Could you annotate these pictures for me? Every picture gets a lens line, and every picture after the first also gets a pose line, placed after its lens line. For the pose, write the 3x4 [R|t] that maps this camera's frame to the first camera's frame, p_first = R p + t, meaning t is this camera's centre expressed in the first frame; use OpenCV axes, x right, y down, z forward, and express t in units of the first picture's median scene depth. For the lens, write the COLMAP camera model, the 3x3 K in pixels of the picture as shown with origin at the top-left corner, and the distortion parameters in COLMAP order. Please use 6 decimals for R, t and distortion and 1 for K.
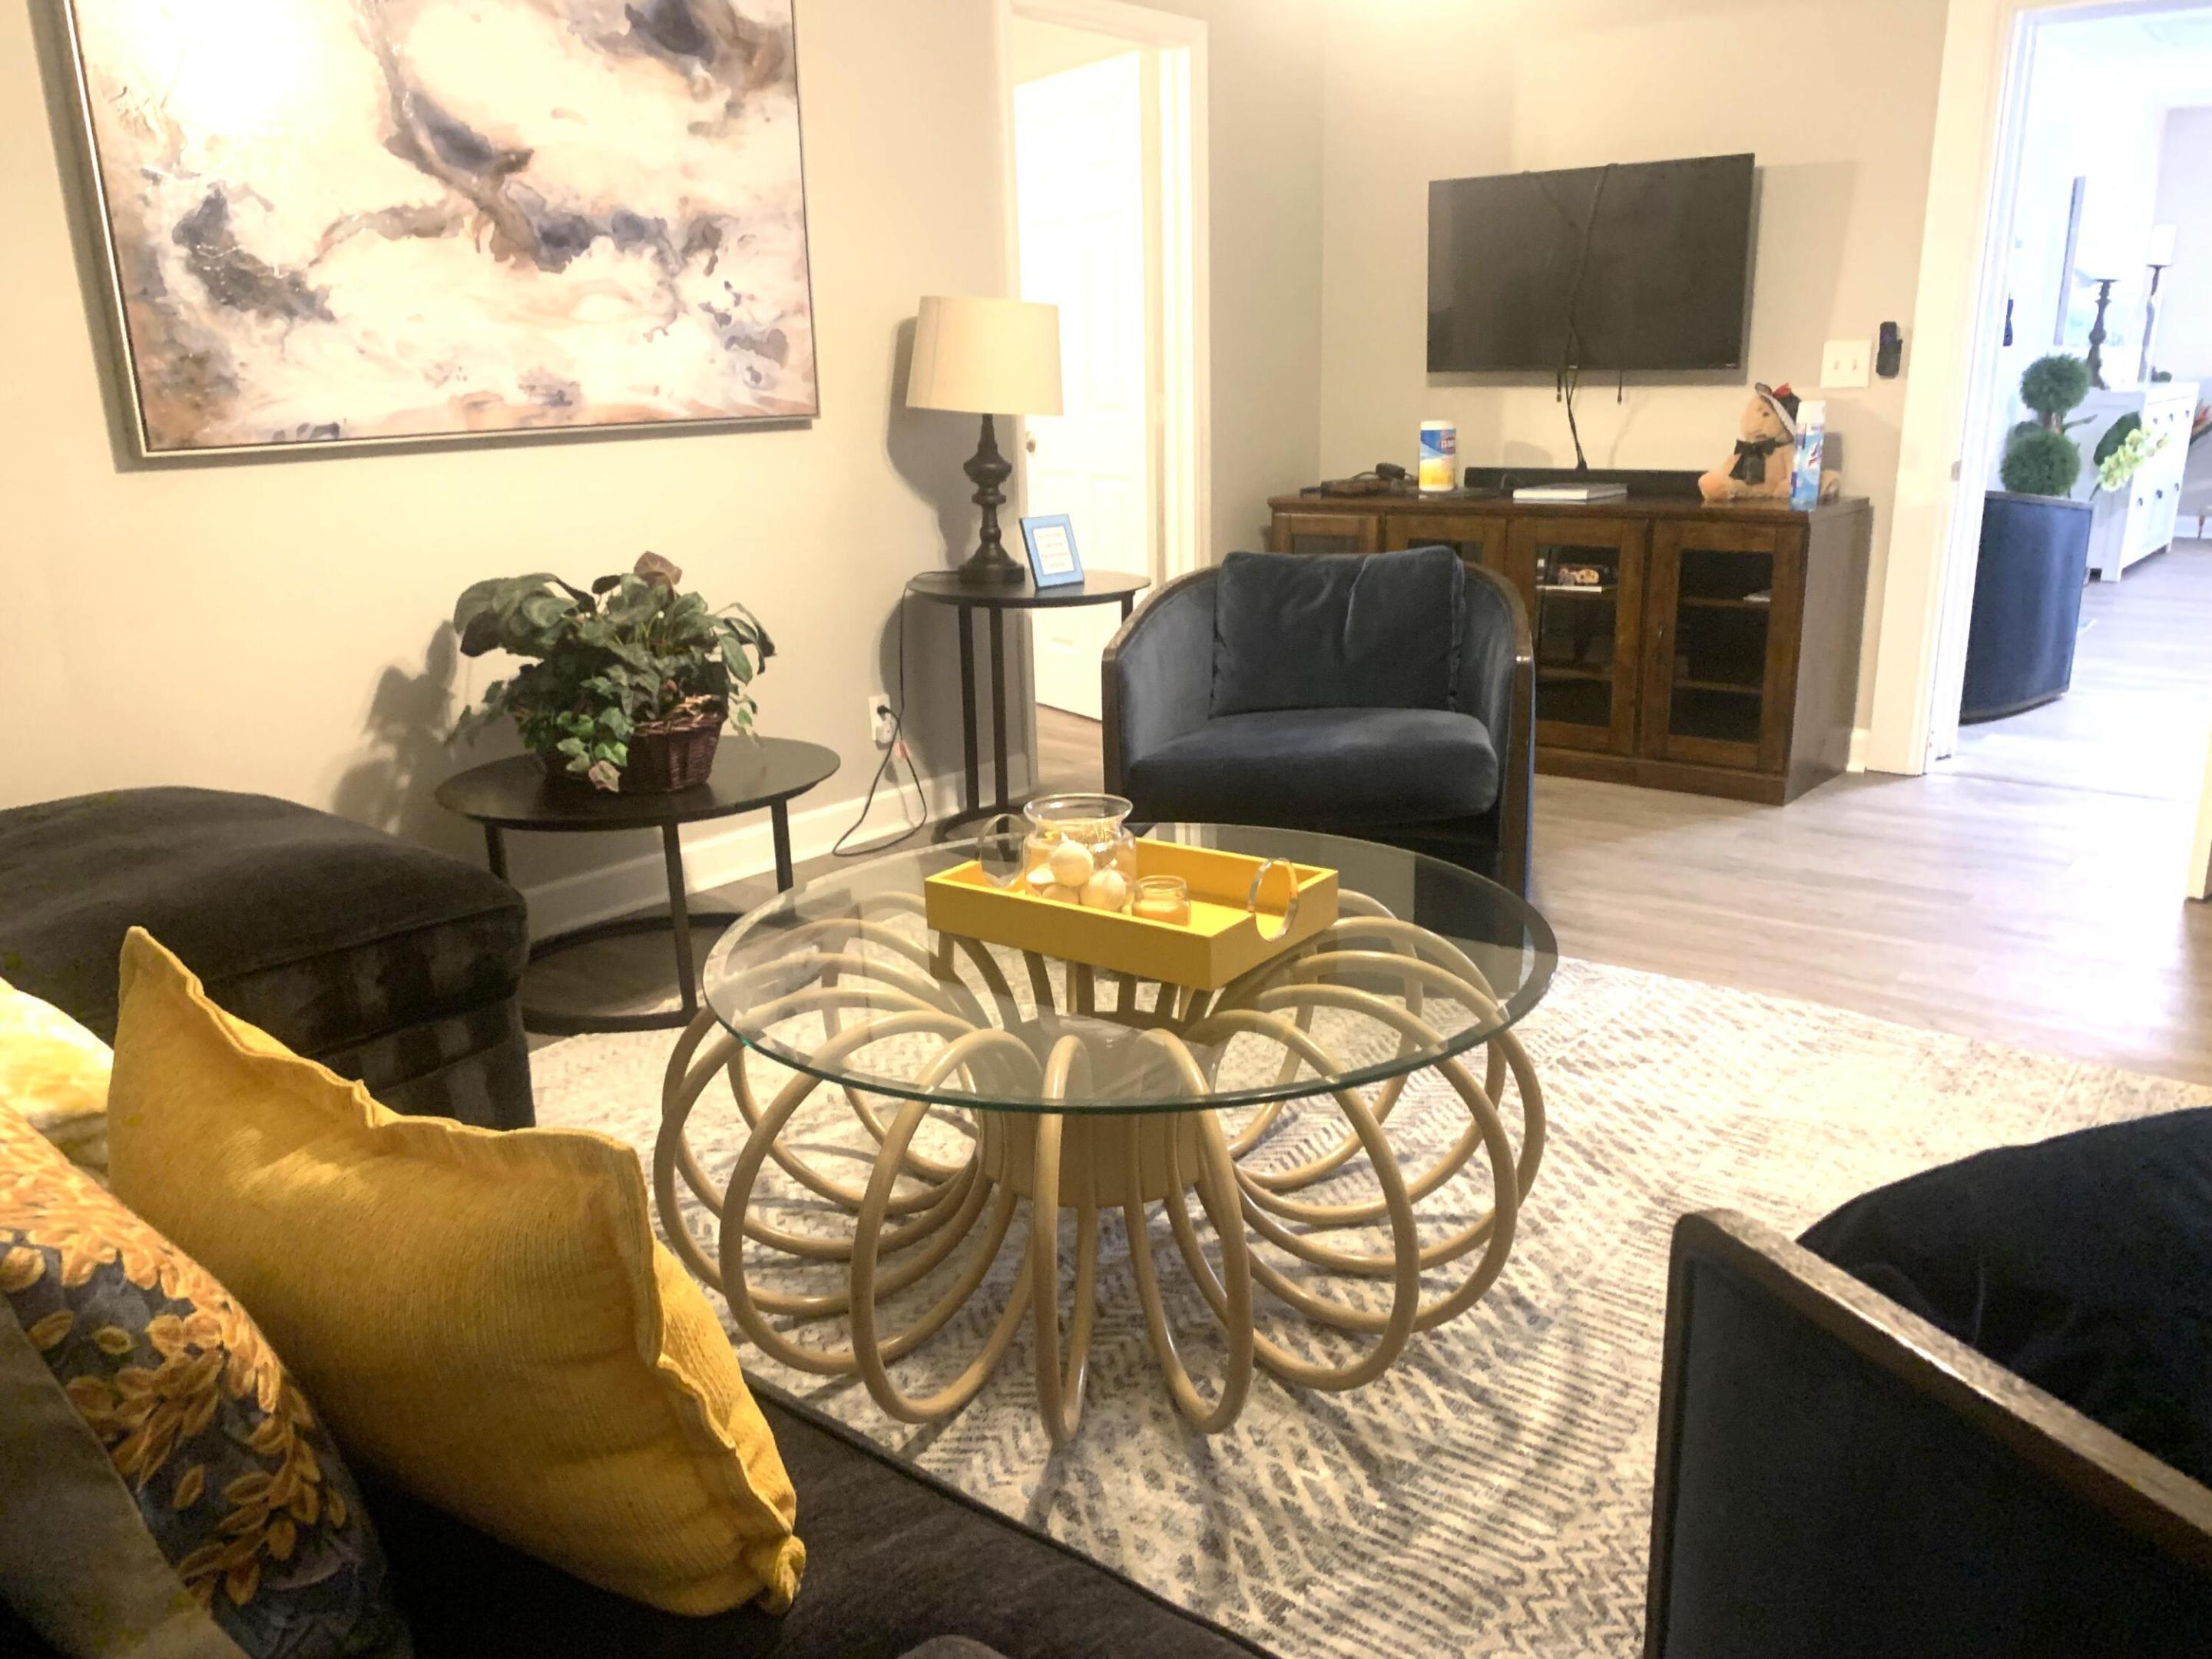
lens RADIAL K [[1684.8, 0, 1106.6], [0, 1684.8, 832.6], [0, 0, 1]] dist [-0.016166, 0.004788]
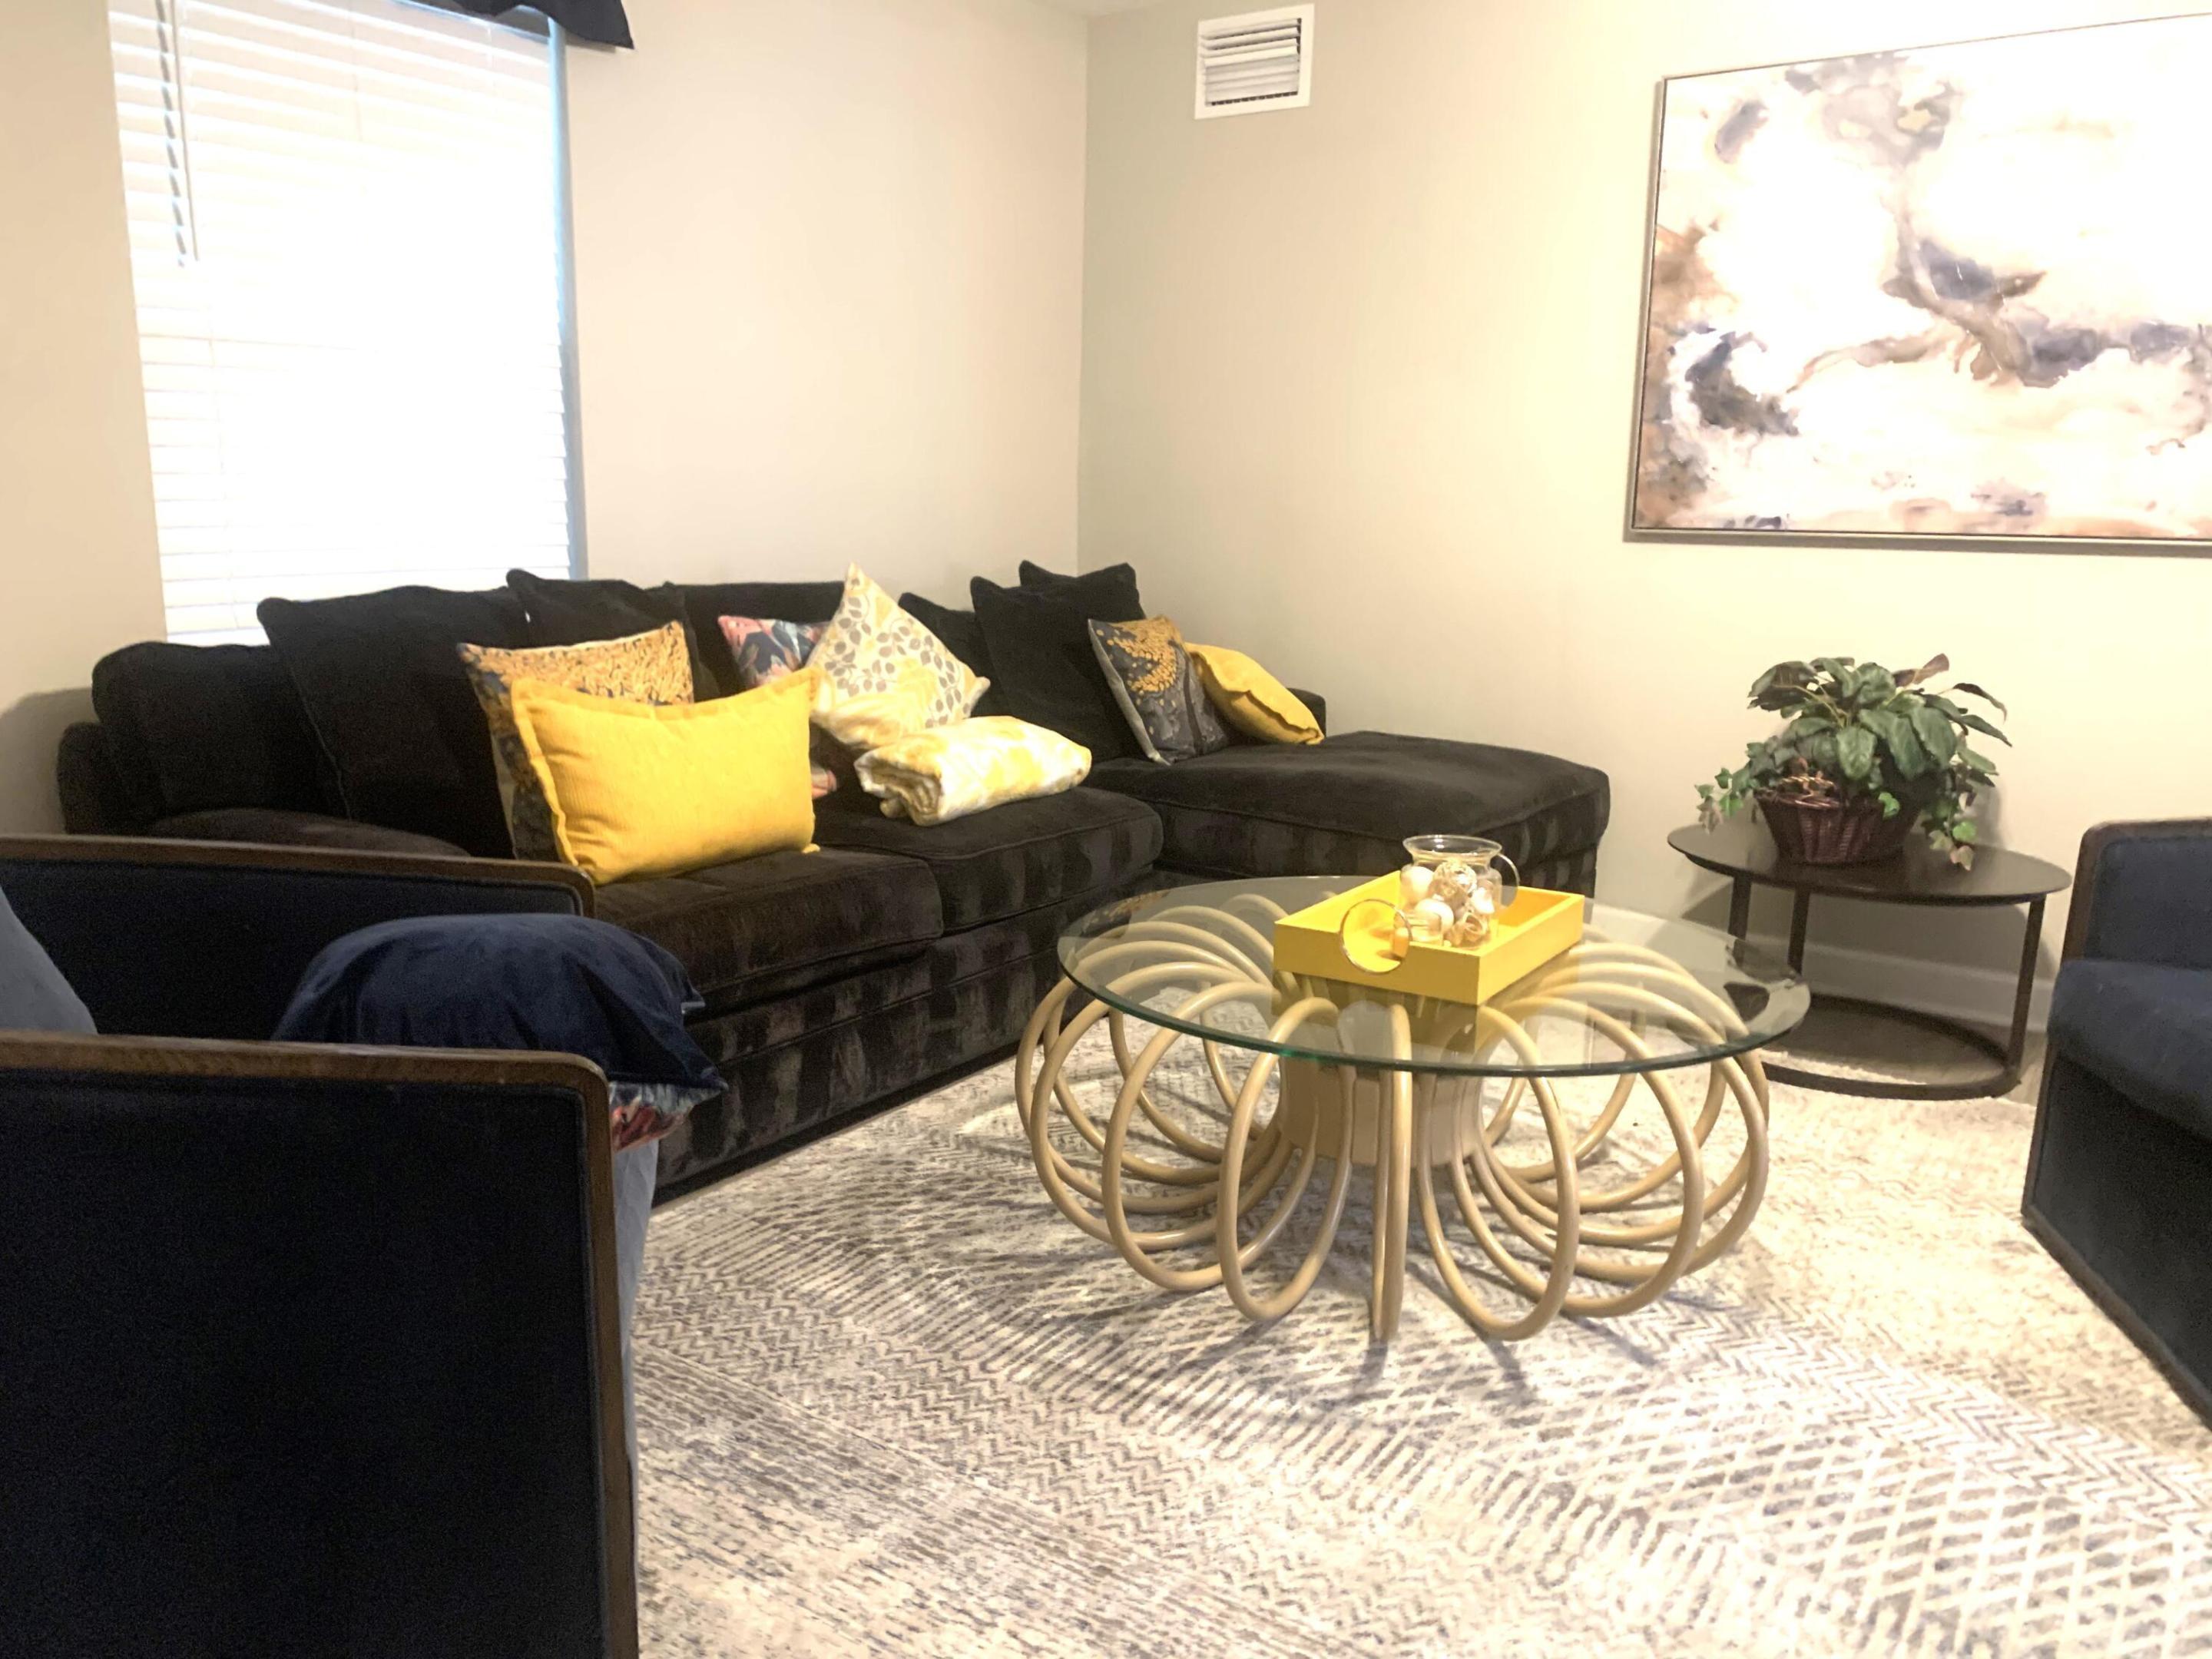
lens RADIAL K [[1684.8, 0, 1104.3], [0, 1684.8, 832.3], [0, 0, 1]] dist [-0.016166, 0.004788]
pose [[0.062015, 0.217235, -0.974147, 0.747768], [-0.284285, 0.939441, 0.191398, -0.119464], [0.956732, 0.265065, 0.120016, 0.430821]]
